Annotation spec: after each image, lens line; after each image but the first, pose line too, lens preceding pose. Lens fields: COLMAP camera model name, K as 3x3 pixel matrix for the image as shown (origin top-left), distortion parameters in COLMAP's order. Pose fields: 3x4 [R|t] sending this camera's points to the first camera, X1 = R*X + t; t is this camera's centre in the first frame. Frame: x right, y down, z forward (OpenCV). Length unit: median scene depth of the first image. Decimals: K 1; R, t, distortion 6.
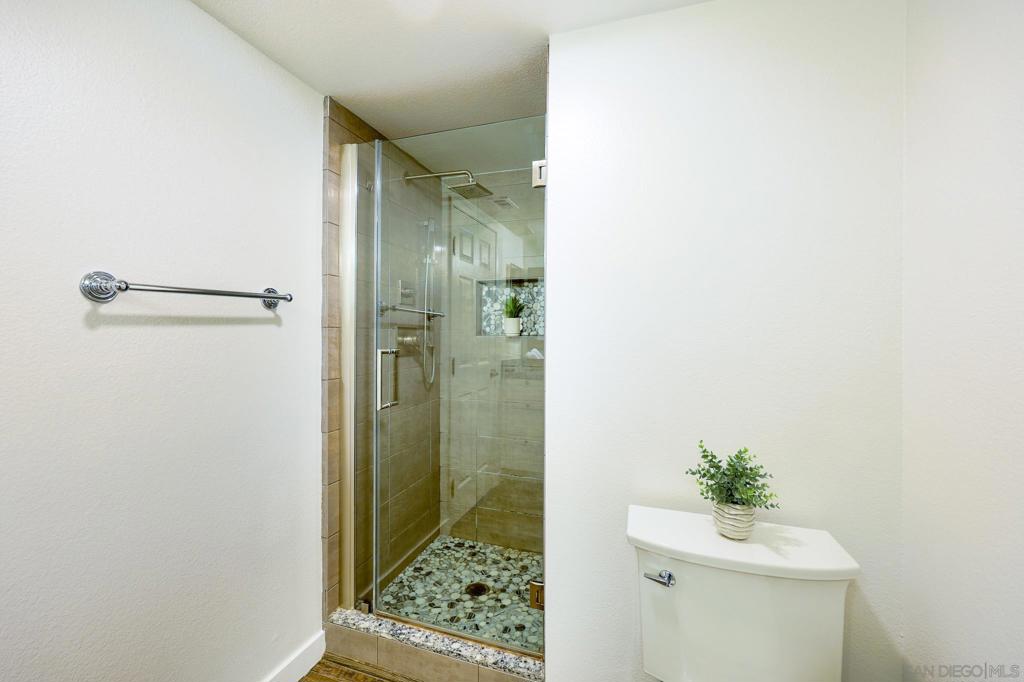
lens RADIAL K [[418.0, 0, 512.7], [0, 418.0, 339.4], [0, 0, 1]] dist [0.000431, 0.000308]
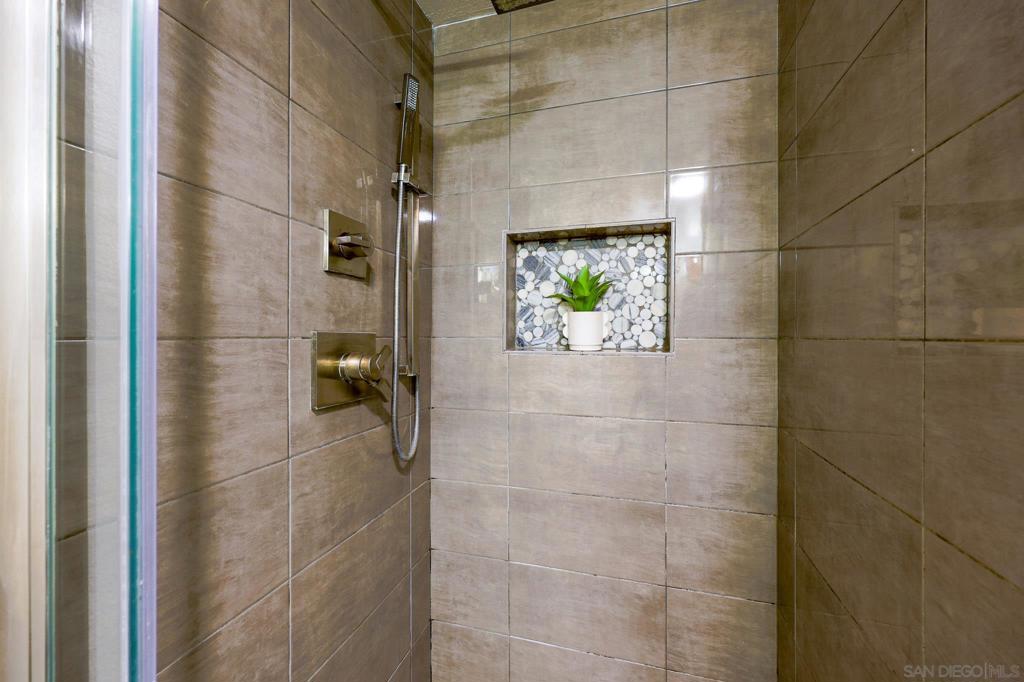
lens RADIAL K [[418.0, 0, 512.7], [0, 418.0, 339.4], [0, 0, 1]] dist [0.000431, 0.000308]
pose [[0.999380, -0.004568, 0.034907, -0.098359], [0.004984, 0.999917, -0.011842, -0.015331], [-0.034850, 0.012009, 0.999320, 0.530807]]
